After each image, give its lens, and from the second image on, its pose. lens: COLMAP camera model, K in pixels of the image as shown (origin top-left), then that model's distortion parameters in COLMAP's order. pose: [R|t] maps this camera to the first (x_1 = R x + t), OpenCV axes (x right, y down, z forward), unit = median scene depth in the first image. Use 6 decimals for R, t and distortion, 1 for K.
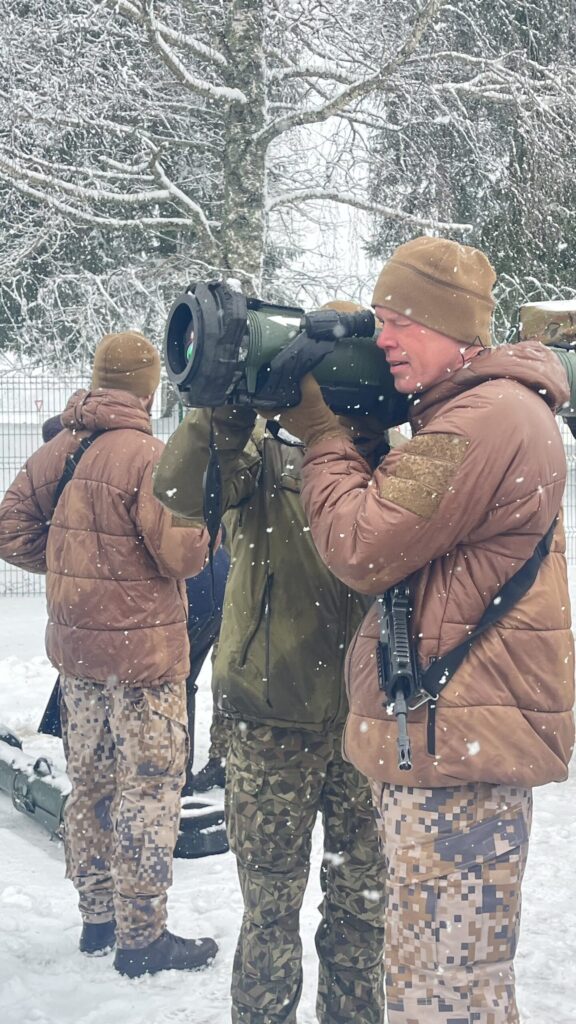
lens RADIAL K [[1473.9, 0, 289.5], [0, 1473.9, 512.8], [0, 0, 1]] dist [0.031558, 0.000000]
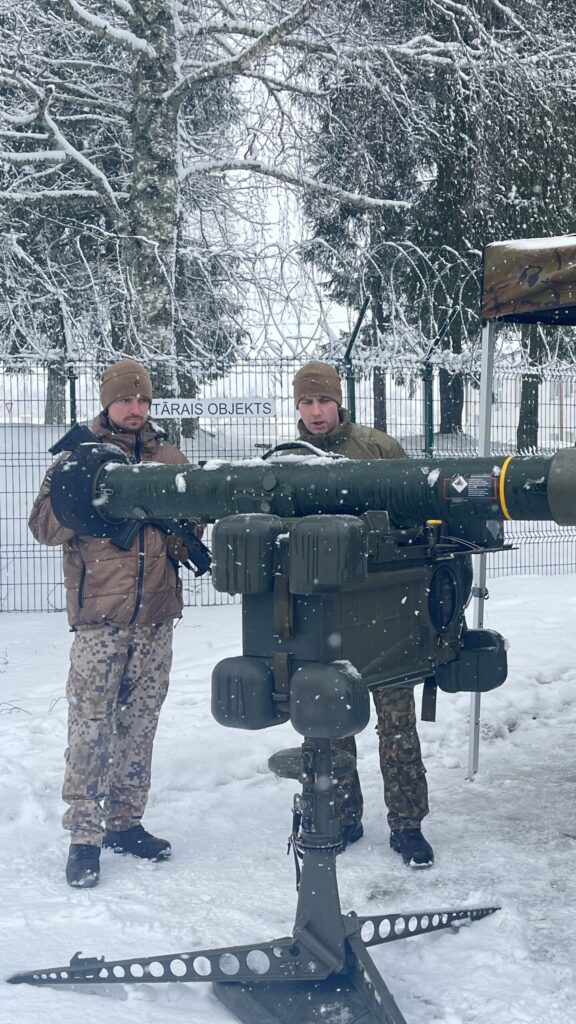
lens RADIAL K [[1231.3, 0, 287.0], [0, 1231.3, 510.3], [0, 0, 1]] dist [-0.031299, 0.000000]
pose [[0.999463, -0.000656, 0.032750, 0.025306], [0.000393, 0.999968, 0.008031, -0.009647], [-0.032755, -0.008014, 0.999431, 0.252421]]
